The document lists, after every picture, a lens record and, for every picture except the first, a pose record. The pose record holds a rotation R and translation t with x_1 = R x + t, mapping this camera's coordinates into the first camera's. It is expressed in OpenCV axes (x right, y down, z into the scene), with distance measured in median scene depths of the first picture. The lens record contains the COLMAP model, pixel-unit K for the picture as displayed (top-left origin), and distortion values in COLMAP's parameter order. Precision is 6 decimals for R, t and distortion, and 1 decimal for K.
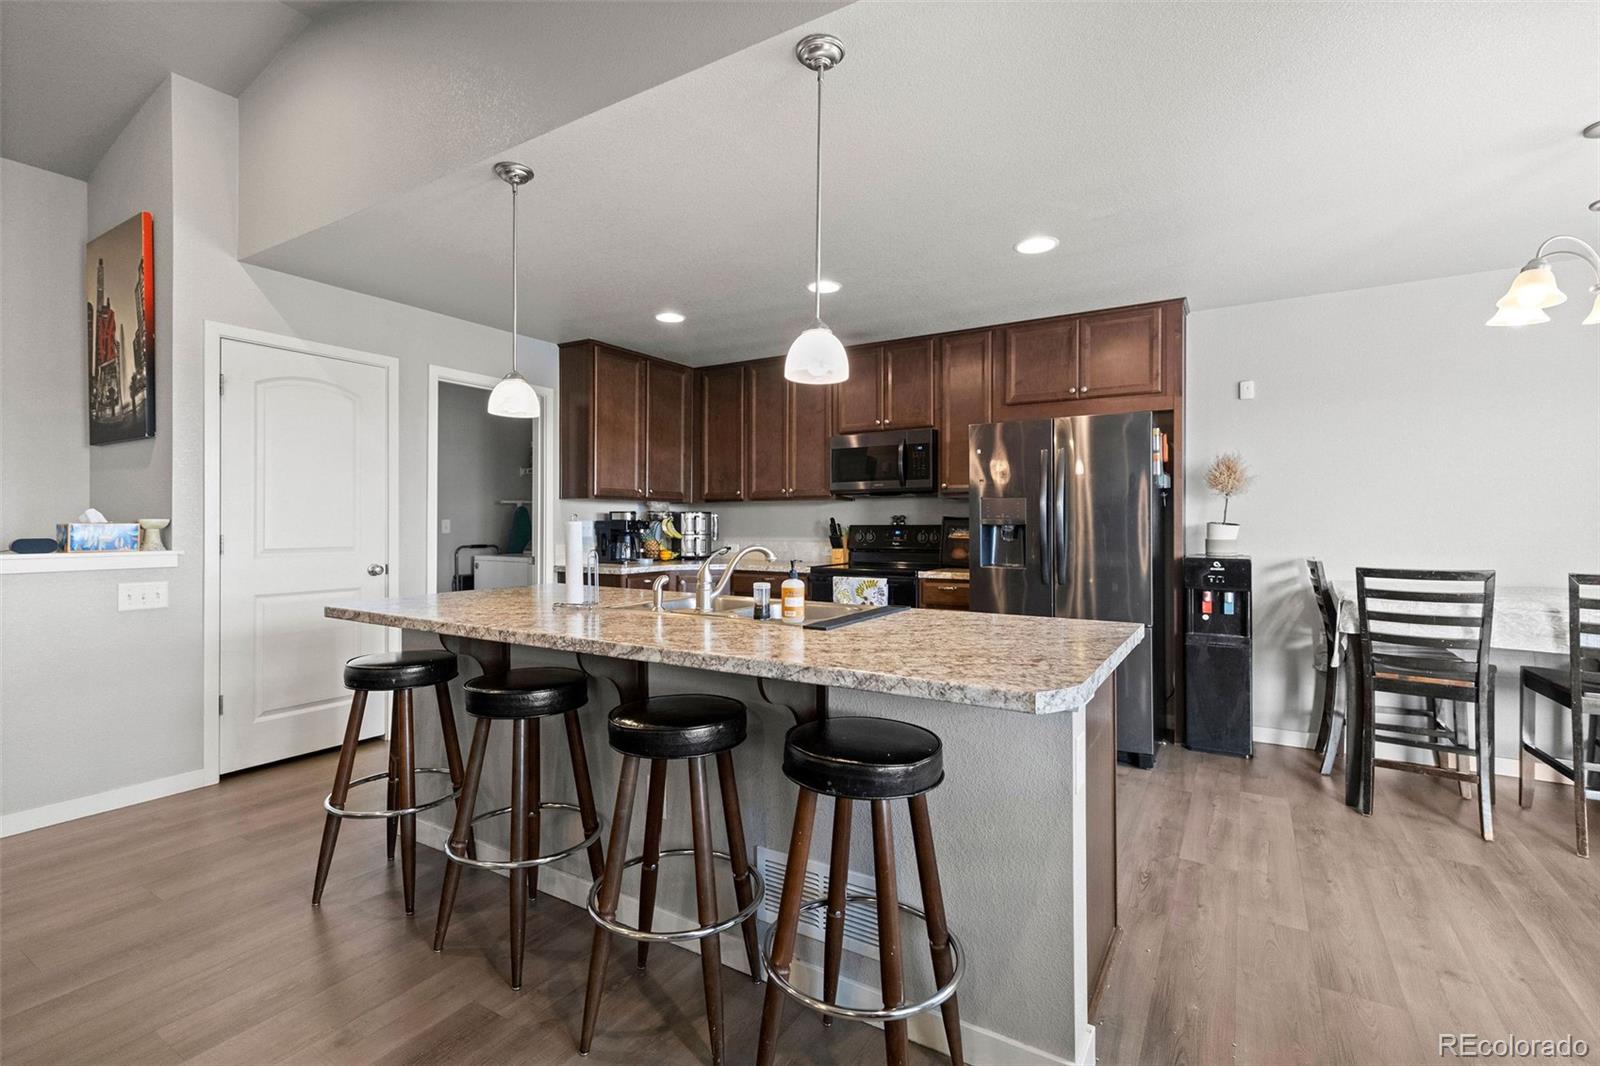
lens RADIAL K [[722.5, 0, 801.5], [0, 722.5, 516.4], [0, 0, 1]] dist [0.005256, 0.000337]
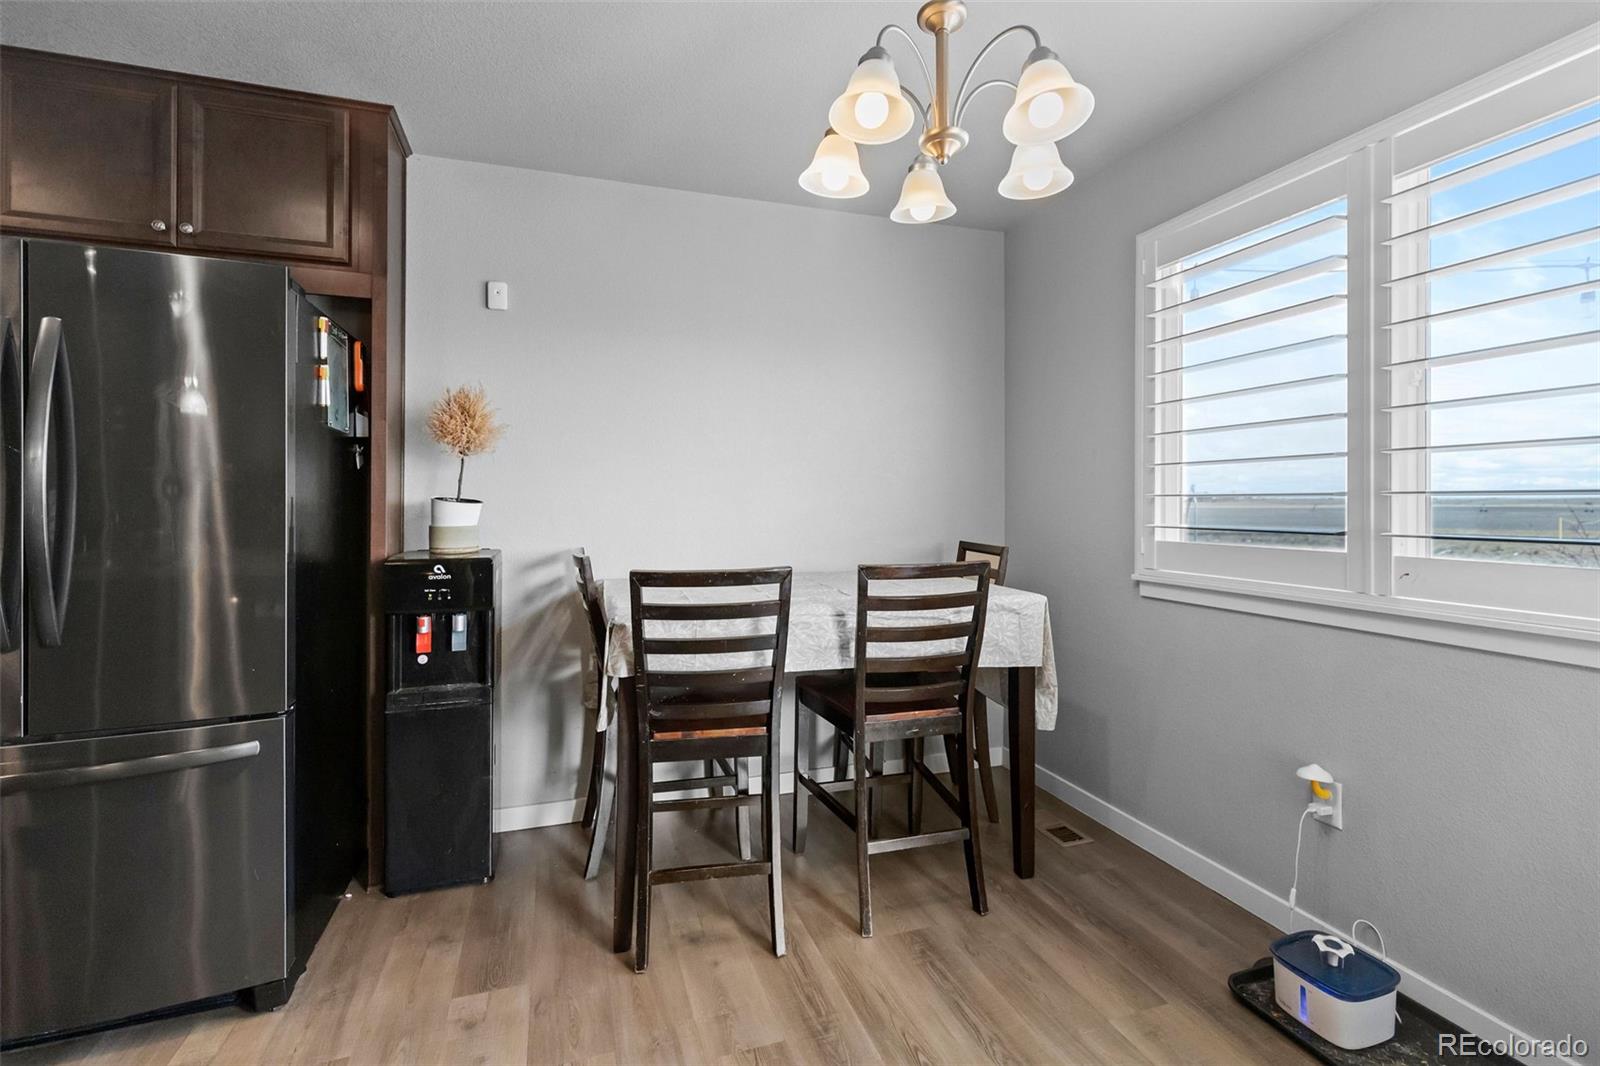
lens RADIAL K [[720.1, 0, 799.4], [0, 720.1, 500.7], [0, 0, 1]] dist [0.007028, -0.000116]
pose [[0.639677, -0.000502, 0.768643, 0.309666], [-0.007369, 0.999950, 0.006785, 0.004278], [-0.768608, -0.010004, 0.639642, 0.399328]]
